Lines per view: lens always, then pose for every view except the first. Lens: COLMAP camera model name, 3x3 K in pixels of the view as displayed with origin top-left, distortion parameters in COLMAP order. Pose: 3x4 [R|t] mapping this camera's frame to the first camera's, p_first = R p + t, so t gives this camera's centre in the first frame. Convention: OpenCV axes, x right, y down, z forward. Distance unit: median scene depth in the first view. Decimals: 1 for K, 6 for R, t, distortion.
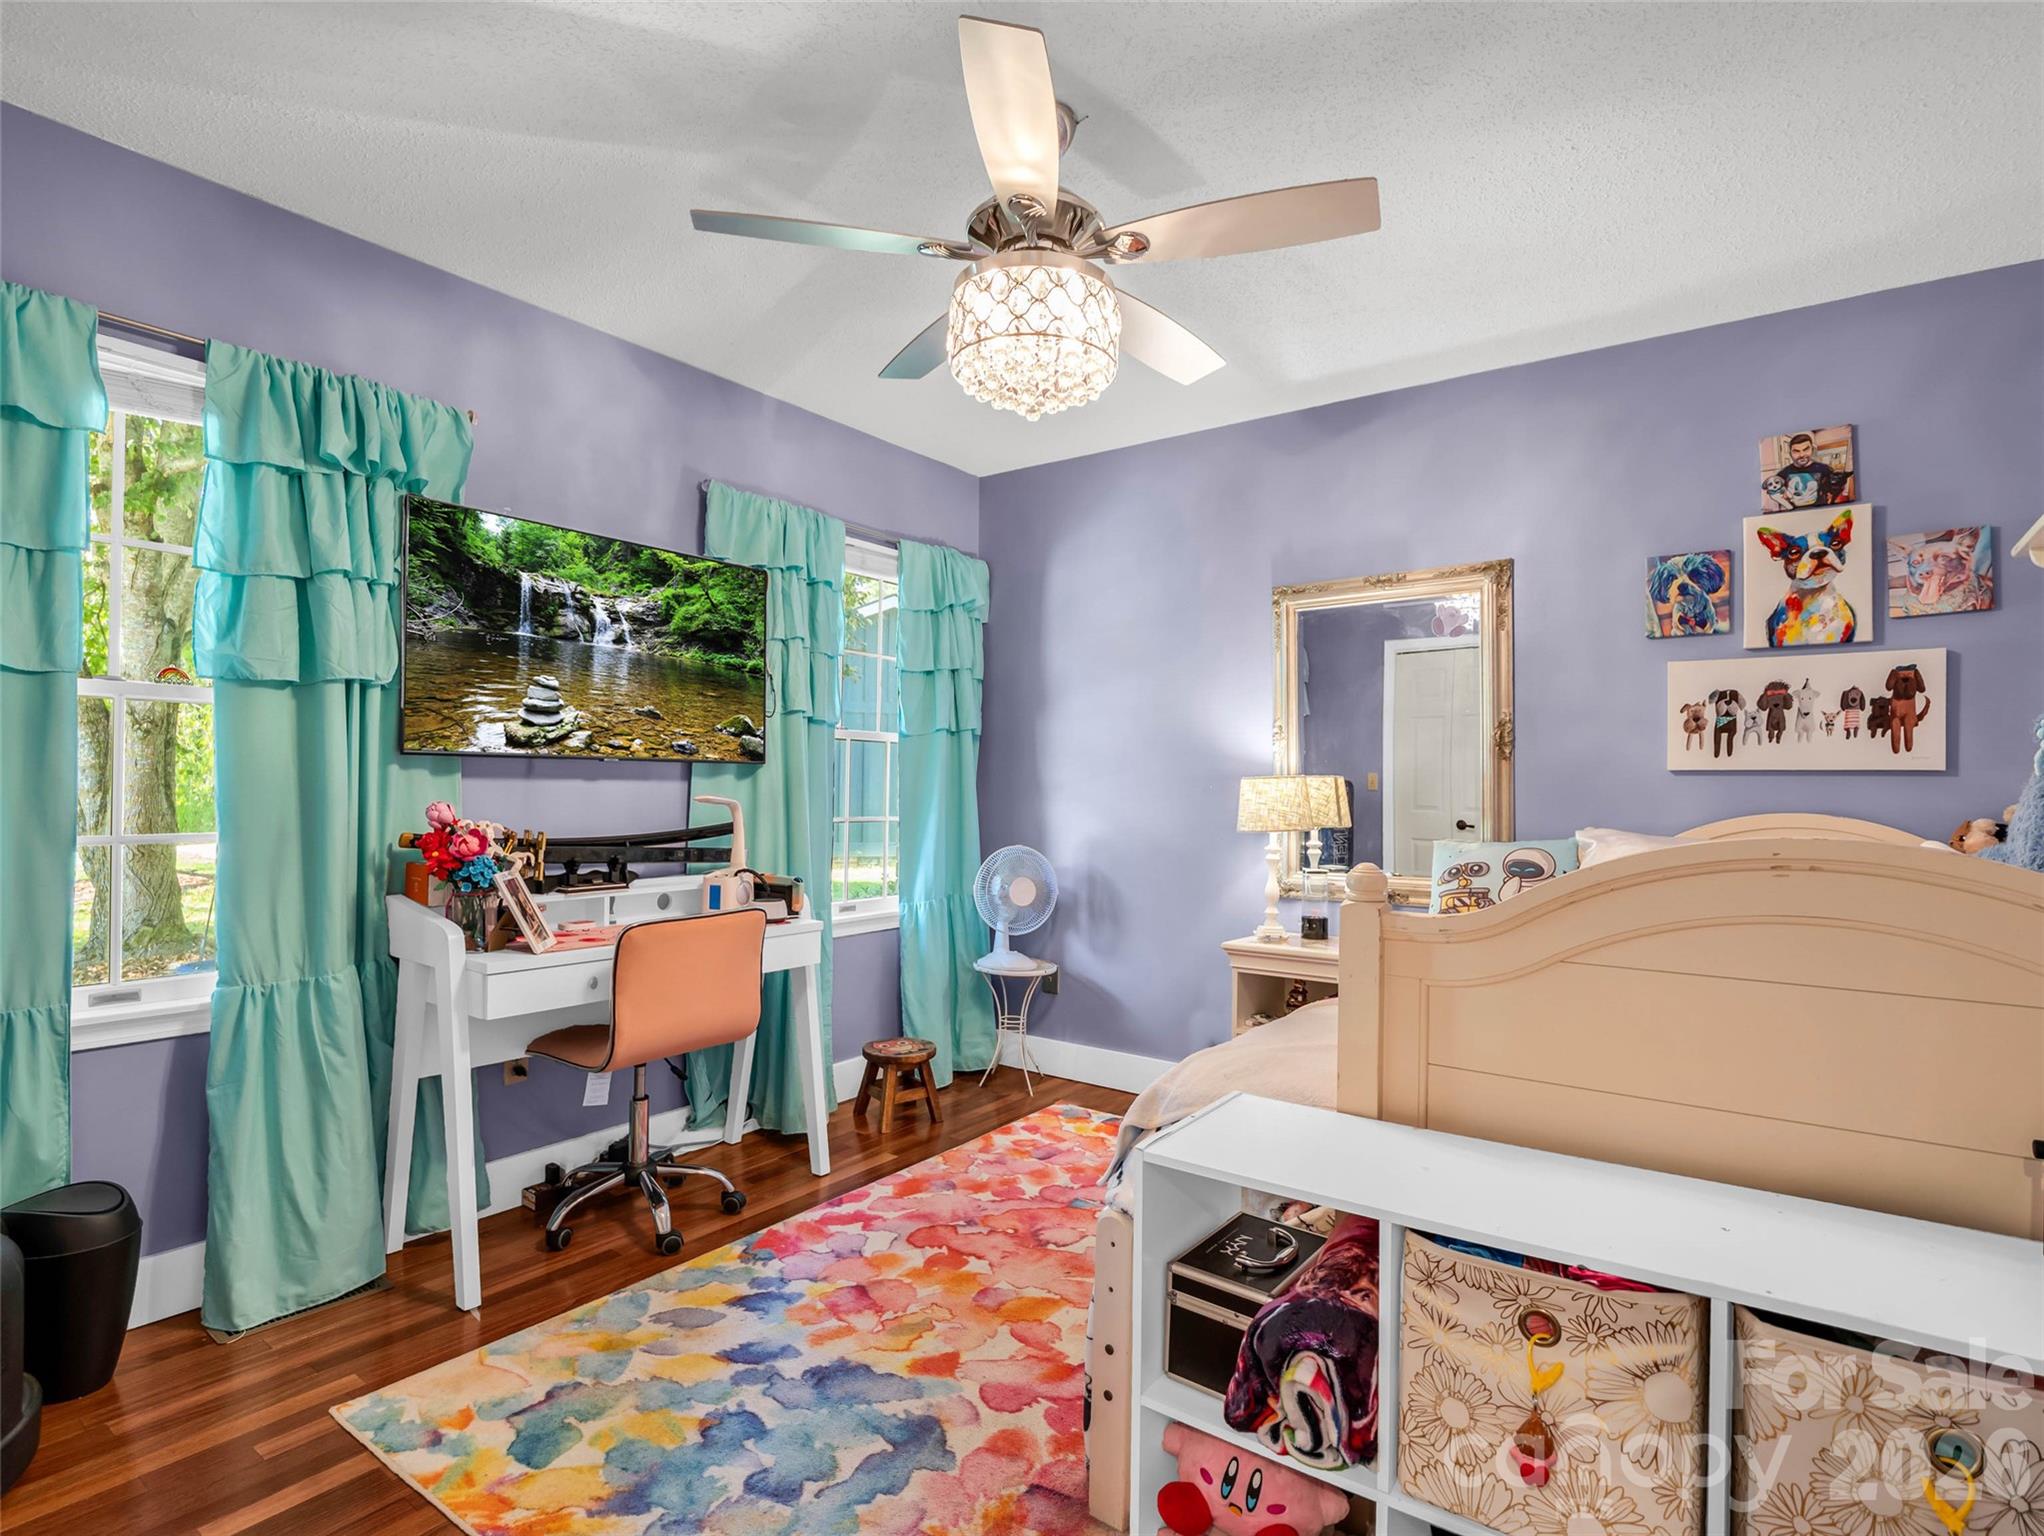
lens RADIAL K [[978.9, 0, 1007.6], [0, 978.9, 758.4], [0, 0, 1]] dist [-0.007771, -0.001480]
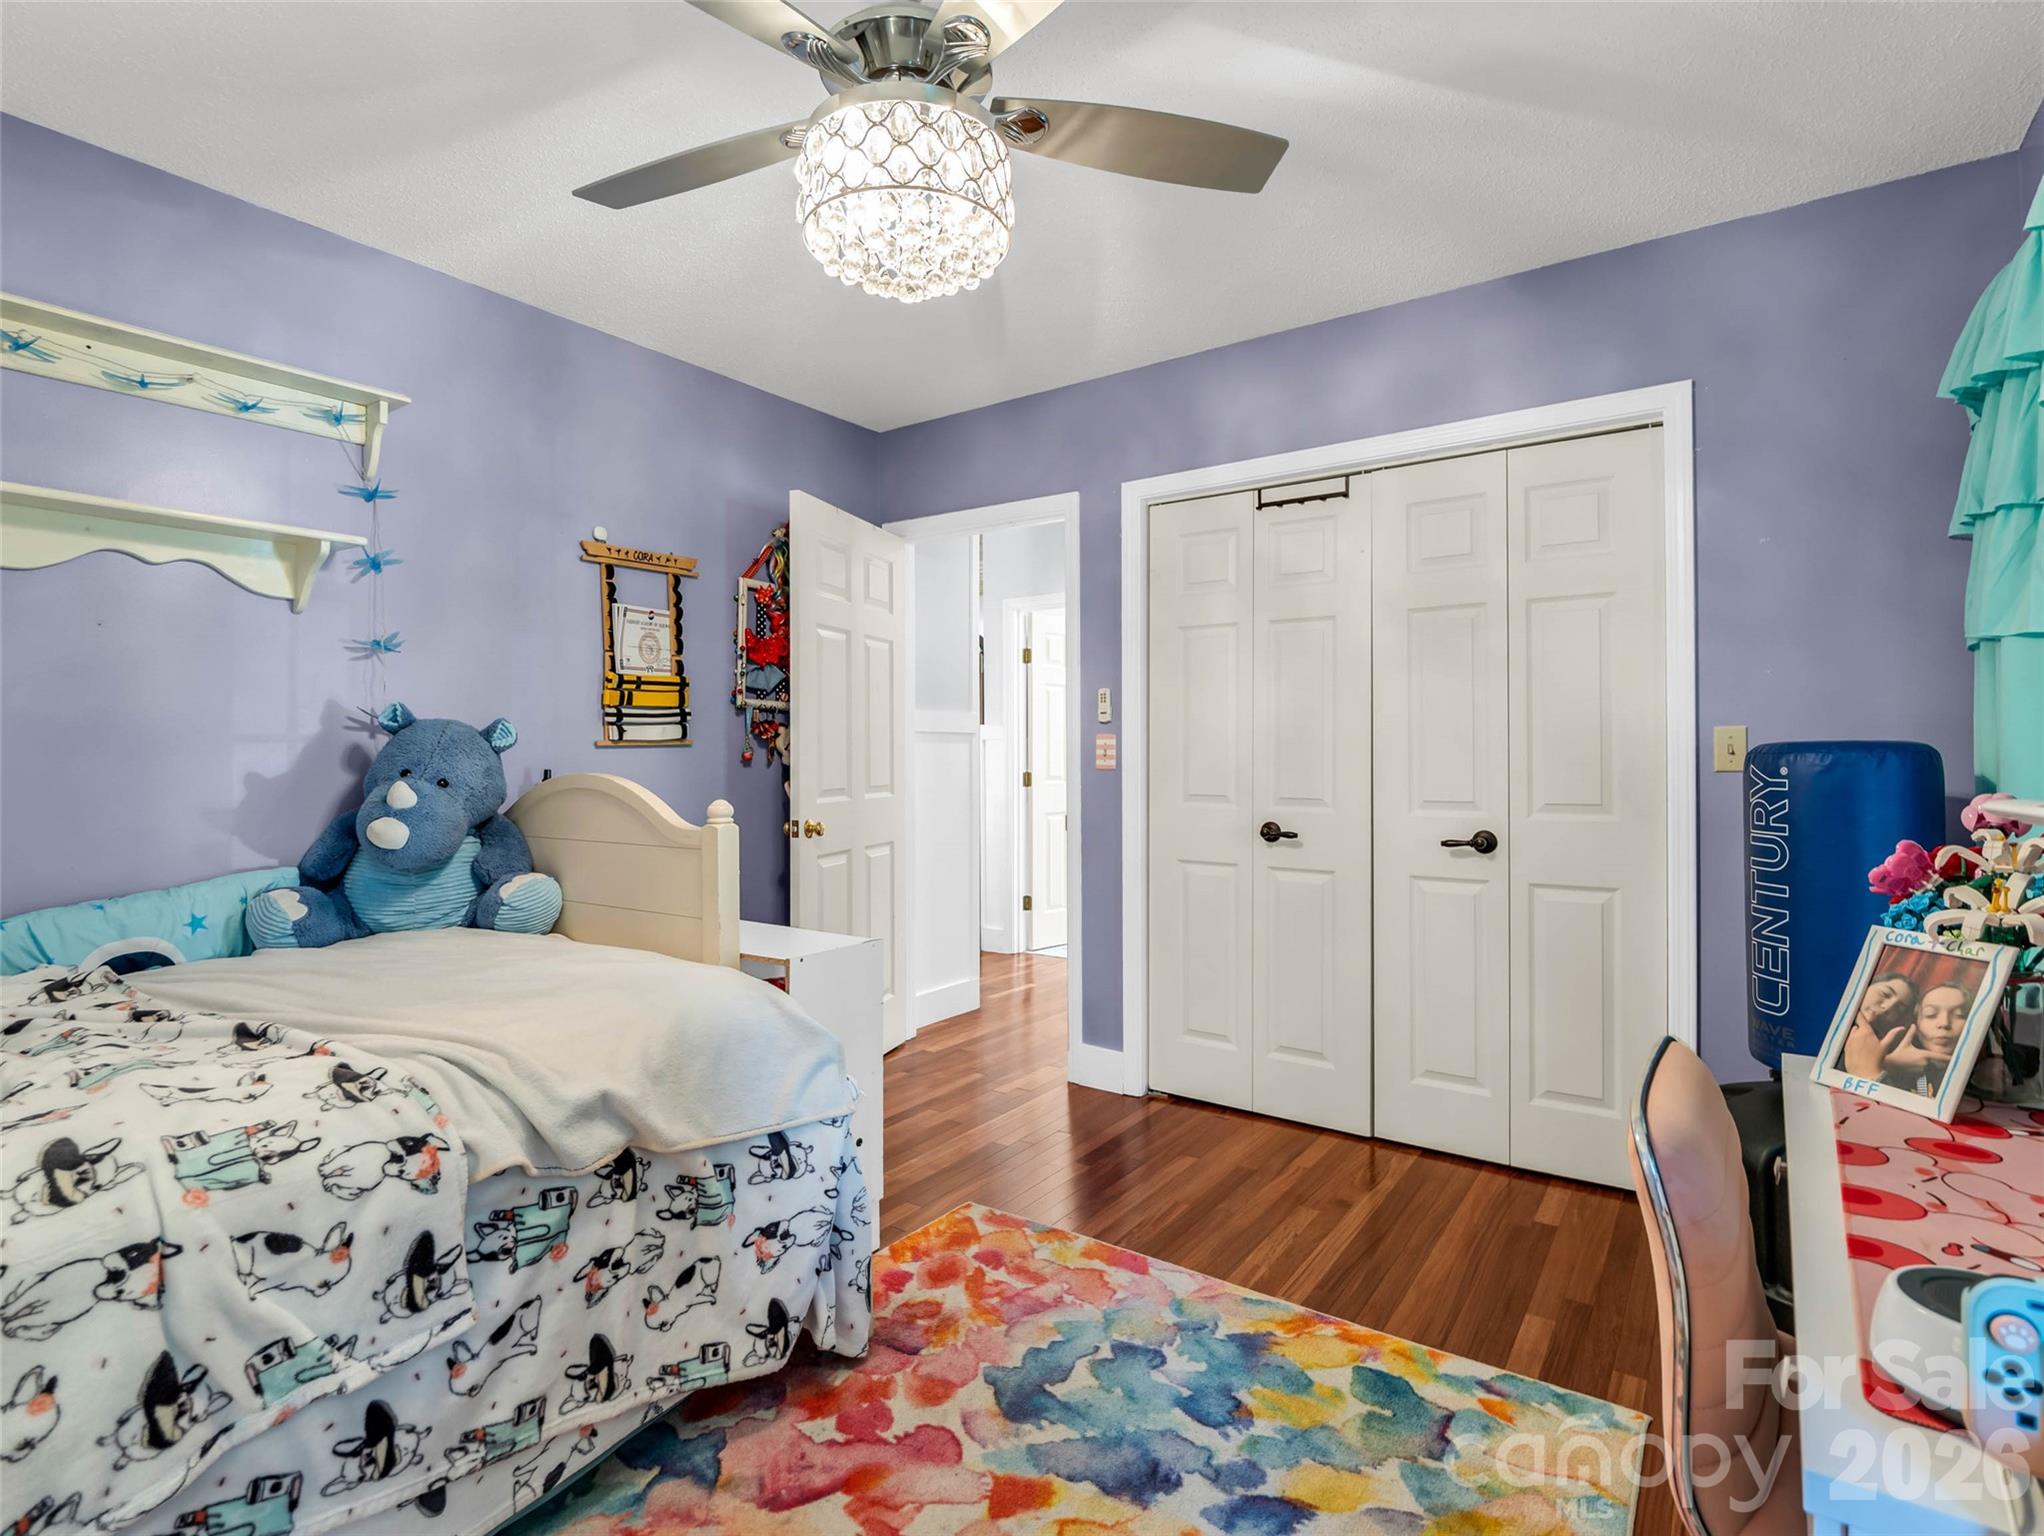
lens RADIAL K [[978.9, 0, 1007.6], [0, 978.9, 758.4], [0, 0, 1]] dist [-0.007771, -0.001480]
pose [[-0.999617, -0.010888, -0.025446, -0.042581], [-0.010445, 0.999793, -0.017481, 0.052282], [0.025631, -0.017209, -0.999523, 1.977104]]
